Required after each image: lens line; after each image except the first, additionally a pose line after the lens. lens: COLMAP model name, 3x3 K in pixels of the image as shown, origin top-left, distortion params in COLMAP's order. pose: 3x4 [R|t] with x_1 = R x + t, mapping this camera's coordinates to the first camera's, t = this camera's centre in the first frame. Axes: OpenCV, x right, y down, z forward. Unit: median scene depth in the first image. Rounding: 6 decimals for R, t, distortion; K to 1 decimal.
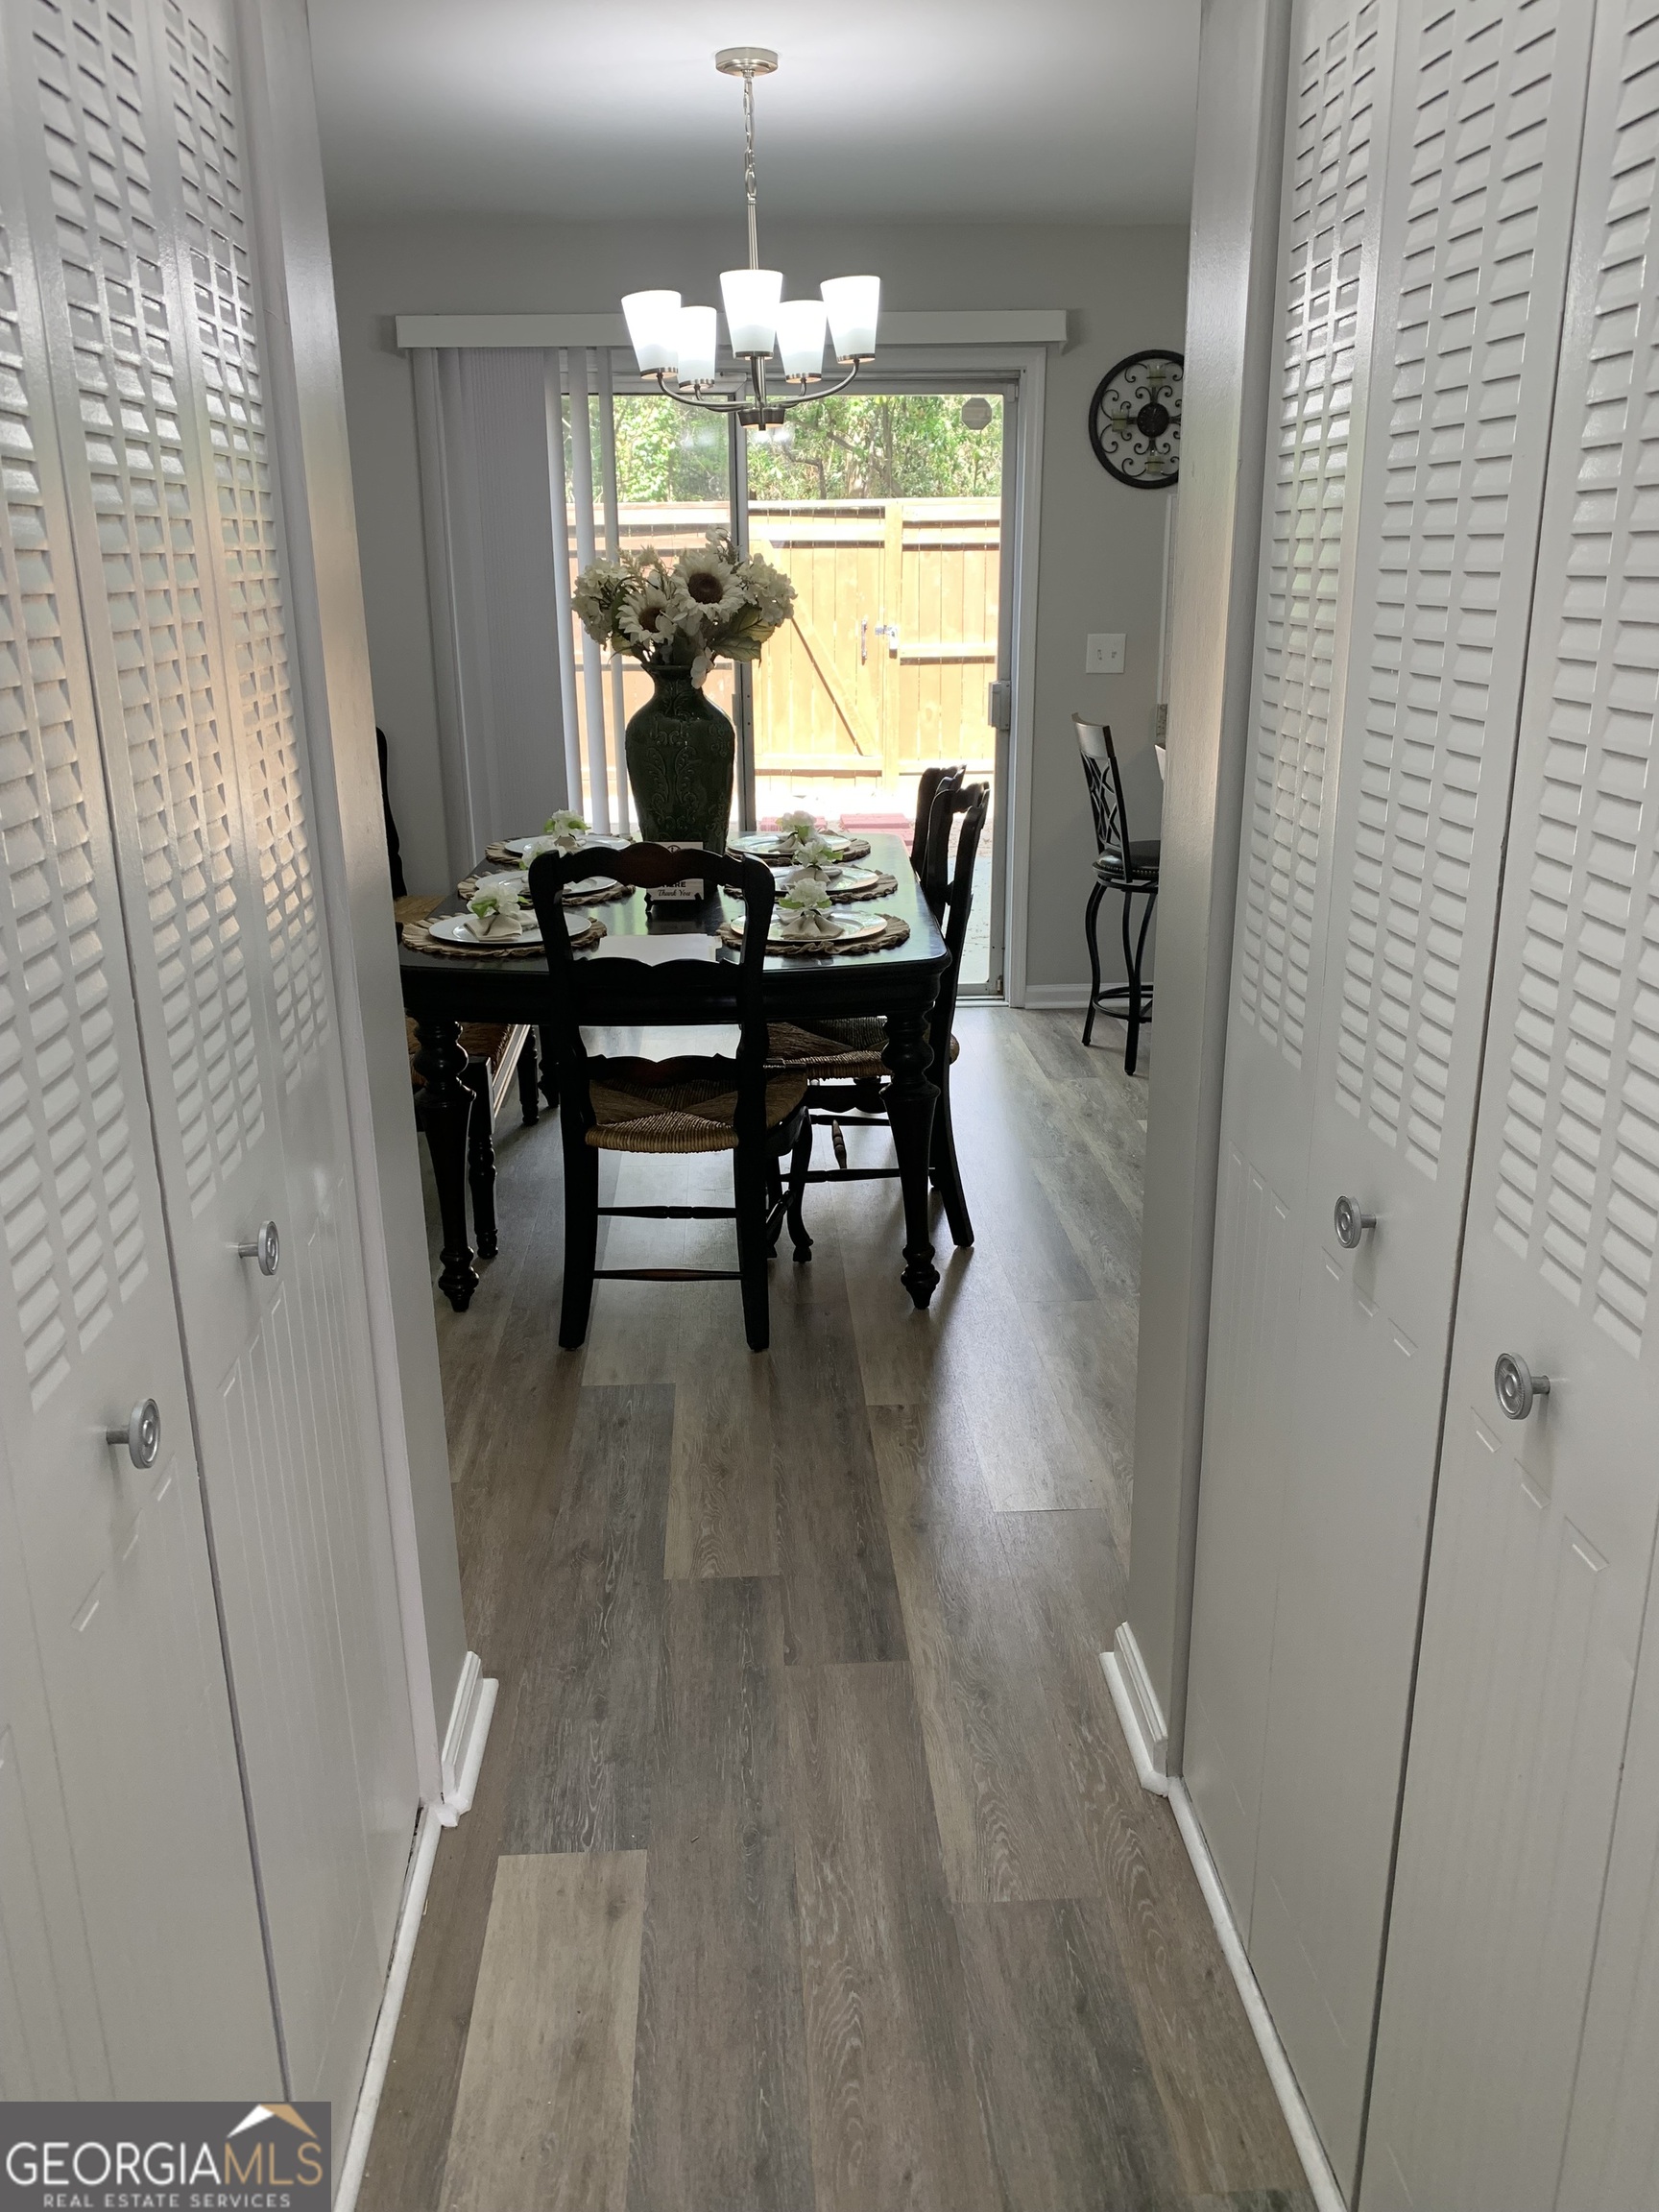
lens RADIAL K [[1678.2, 0, 832.2], [0, 1678.2, 1079.6], [0, 0, 1]] dist [0.148507, -0.363760]
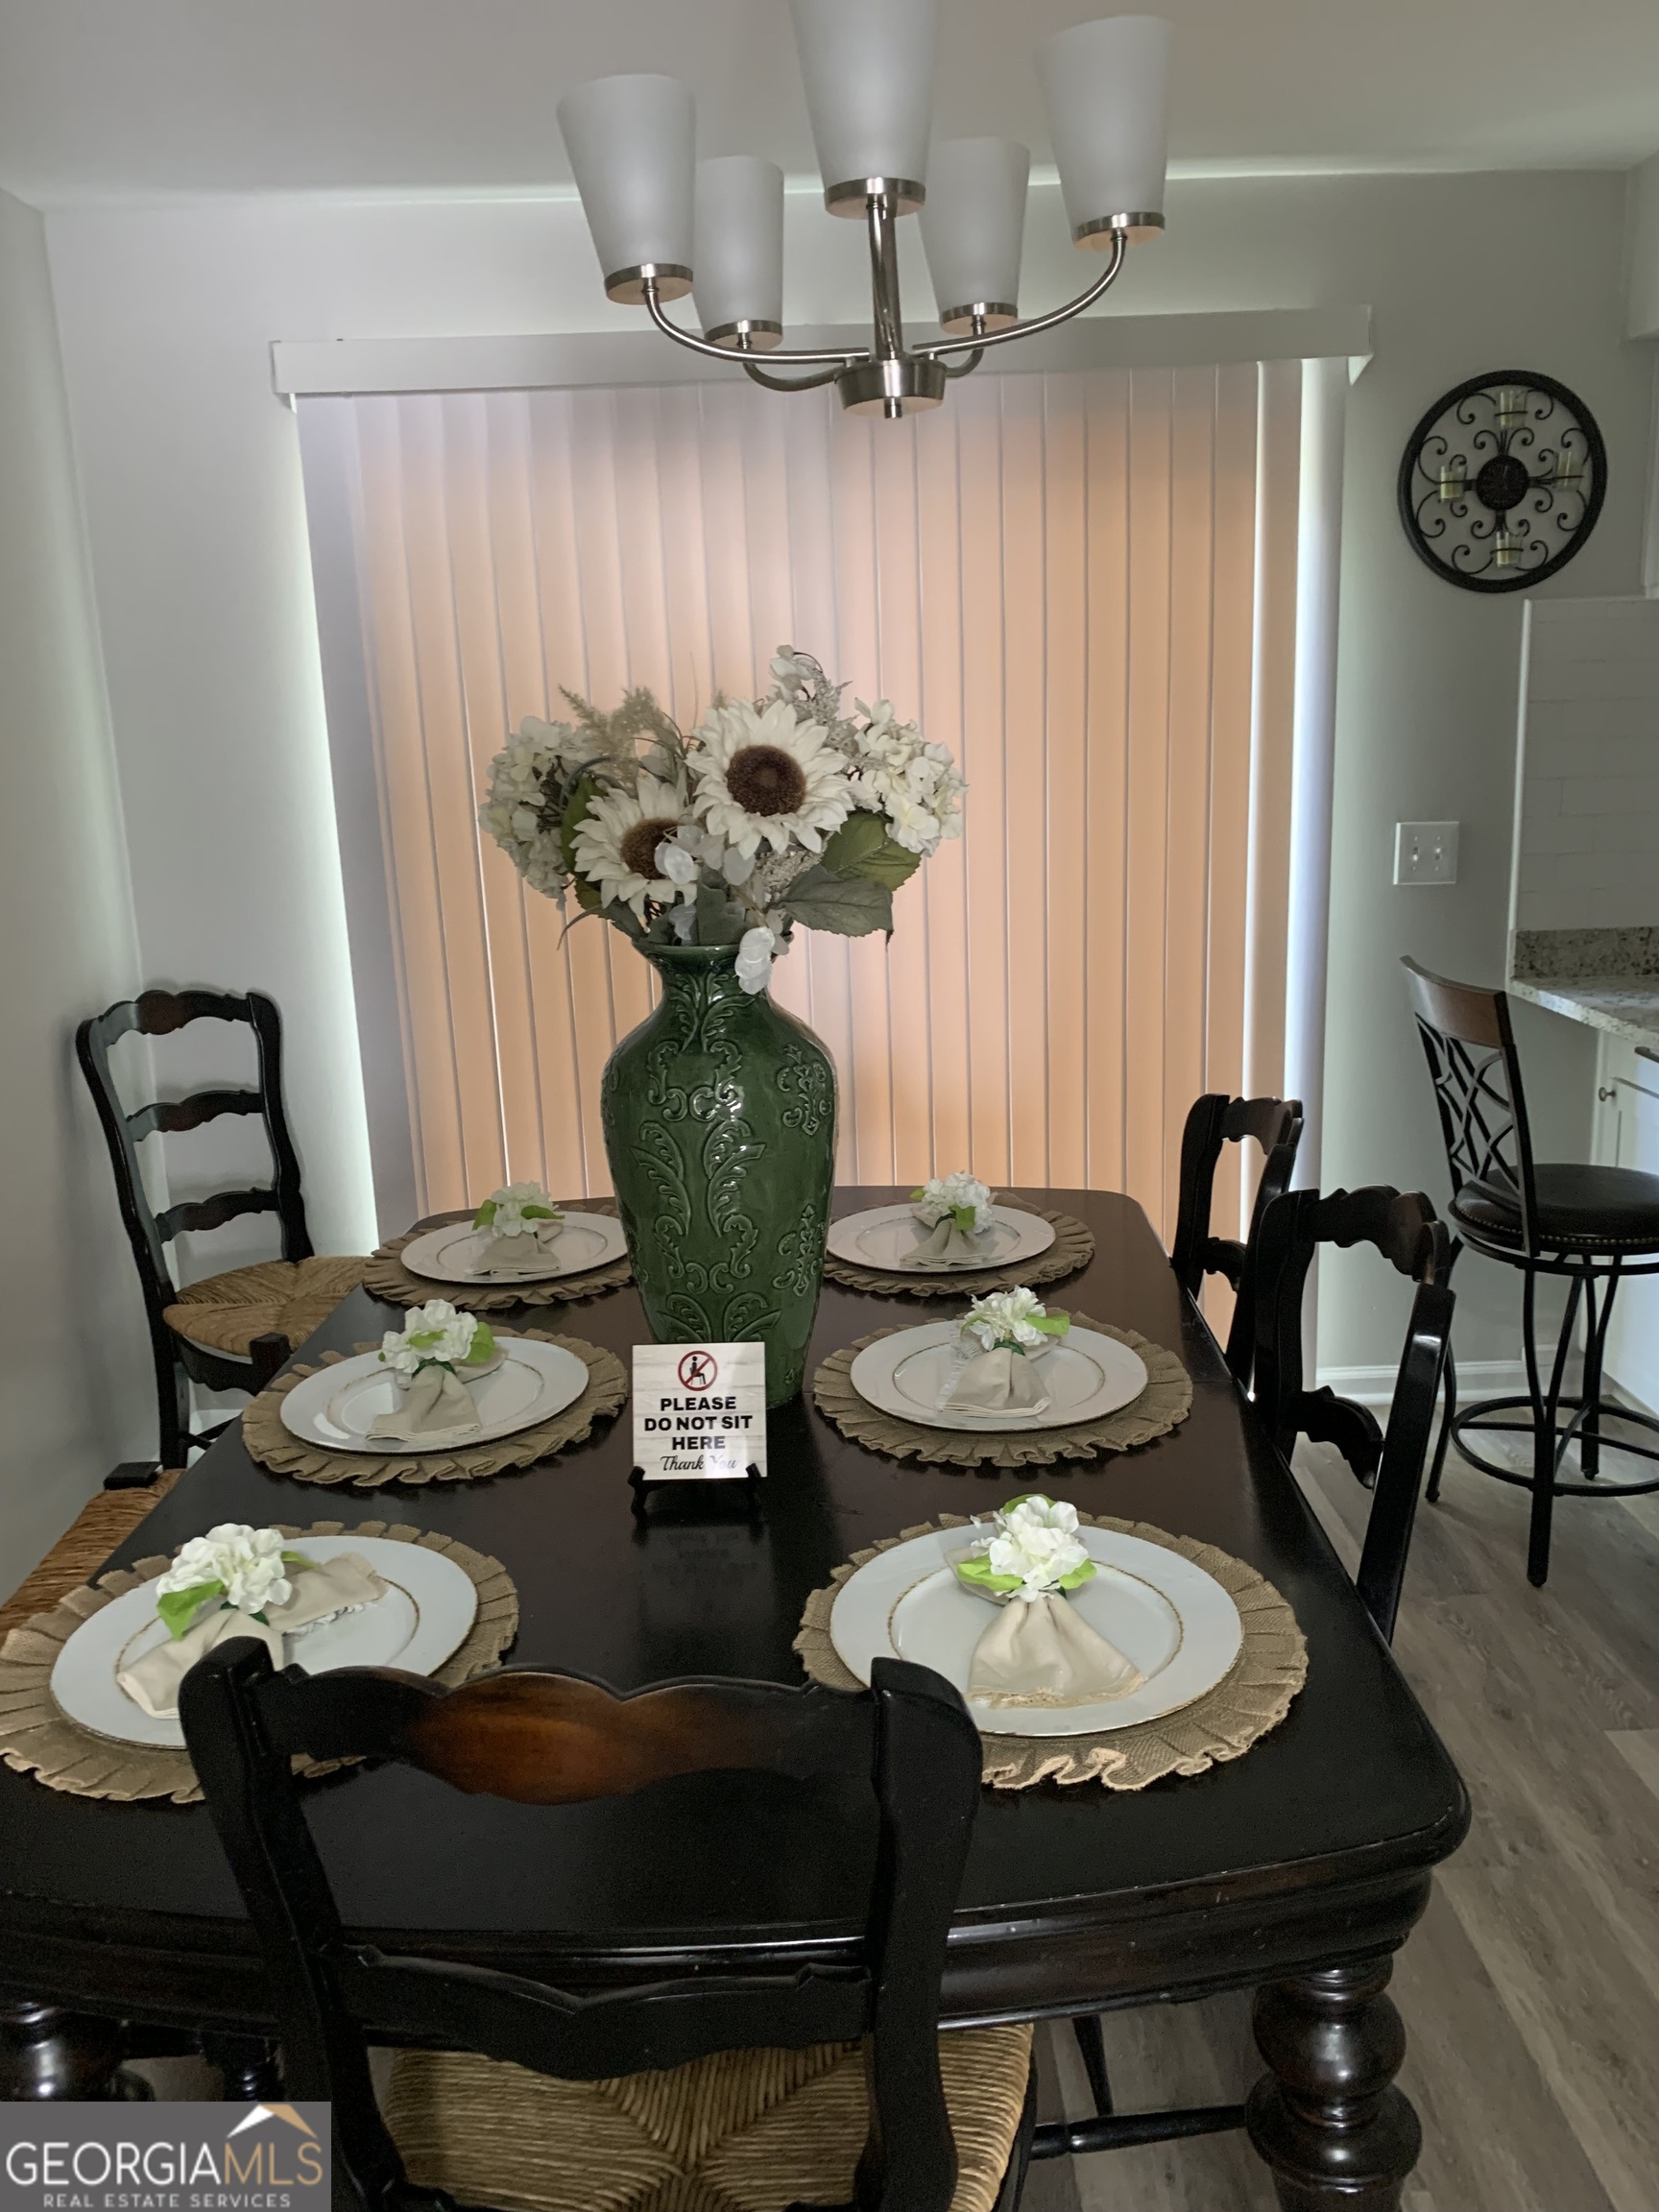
lens RADIAL K [[1664.3, 0, 879.8], [0, 1664.3, 1112.2], [0, 0, 1]] dist [0.132522, -0.200522]
pose [[0.999395, -0.017318, -0.030154, -0.032273], [0.015105, 0.997280, -0.072139, -0.164911], [0.031321, 0.071640, 0.996939, 0.550189]]
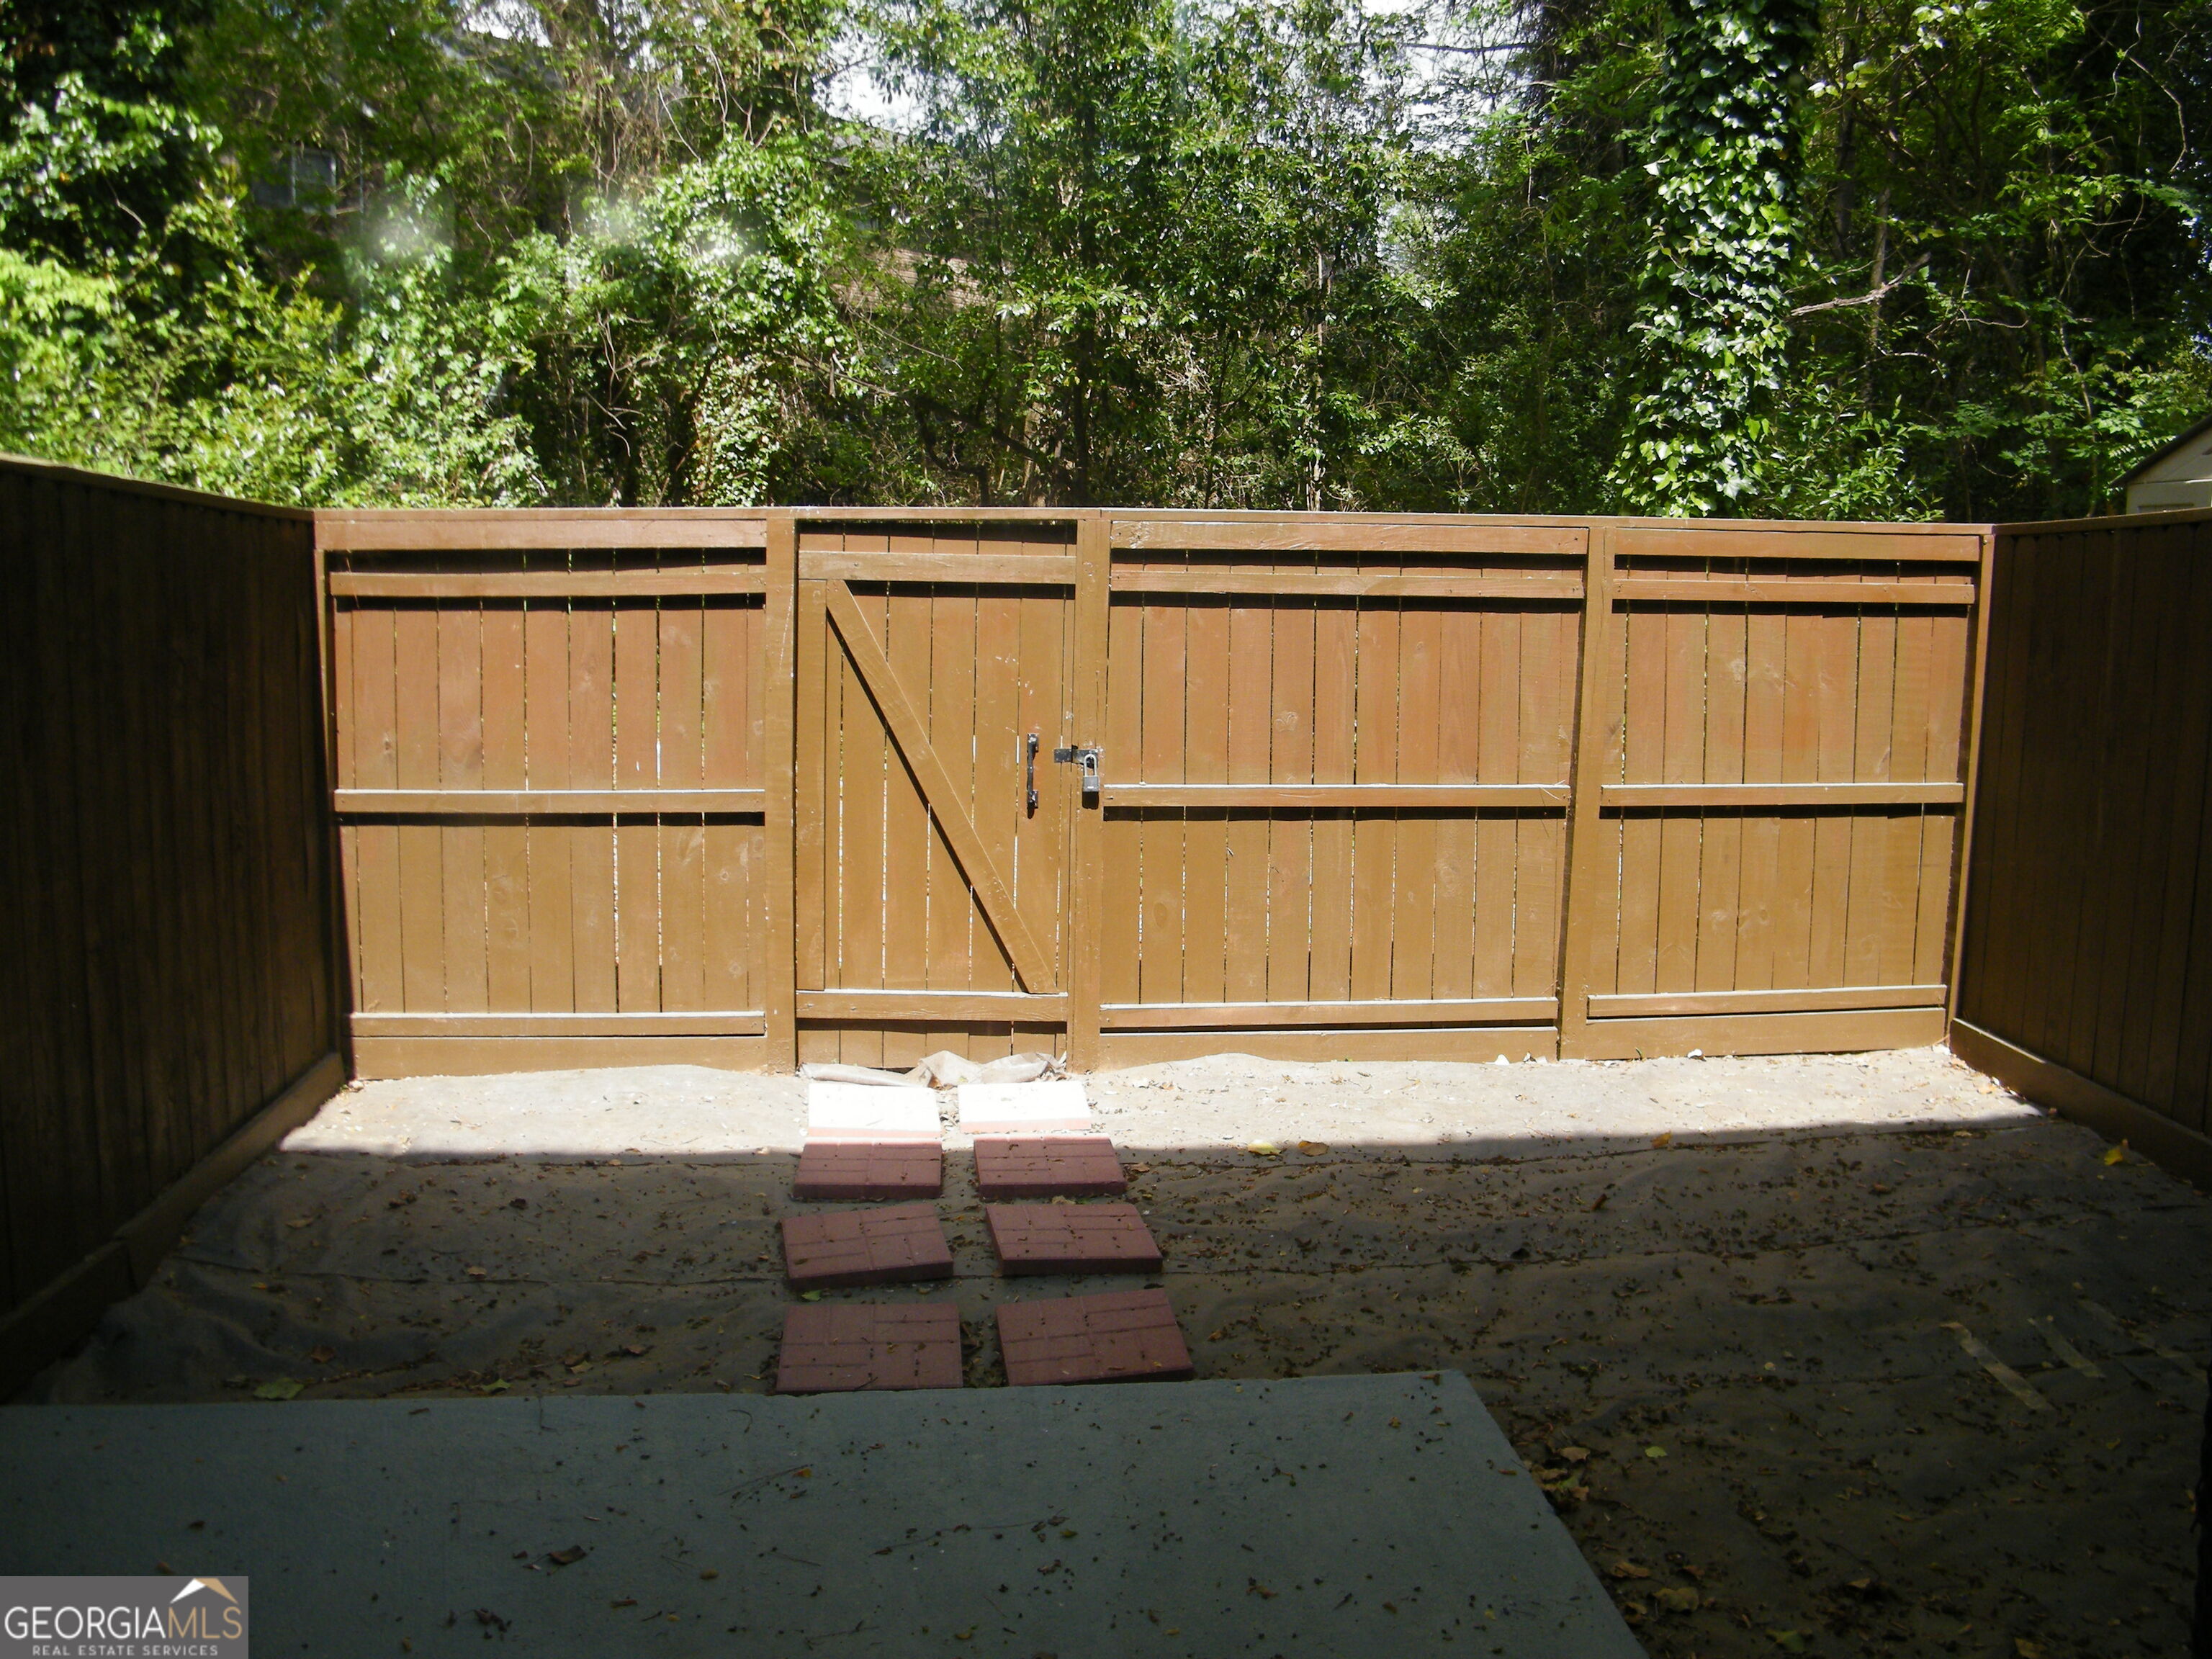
lens RADIAL K [[1862.4, 0, 1106.0], [0, 1862.4, 829.5], [0, 0, 1]] dist [-0.186602, 0.169443]
pose [[0.998735, 0.013890, 0.048327, 0.040043], [-0.005499, 0.985498, -0.169596, -0.419424], [-0.049982, 0.169115, 0.984328, 1.291765]]
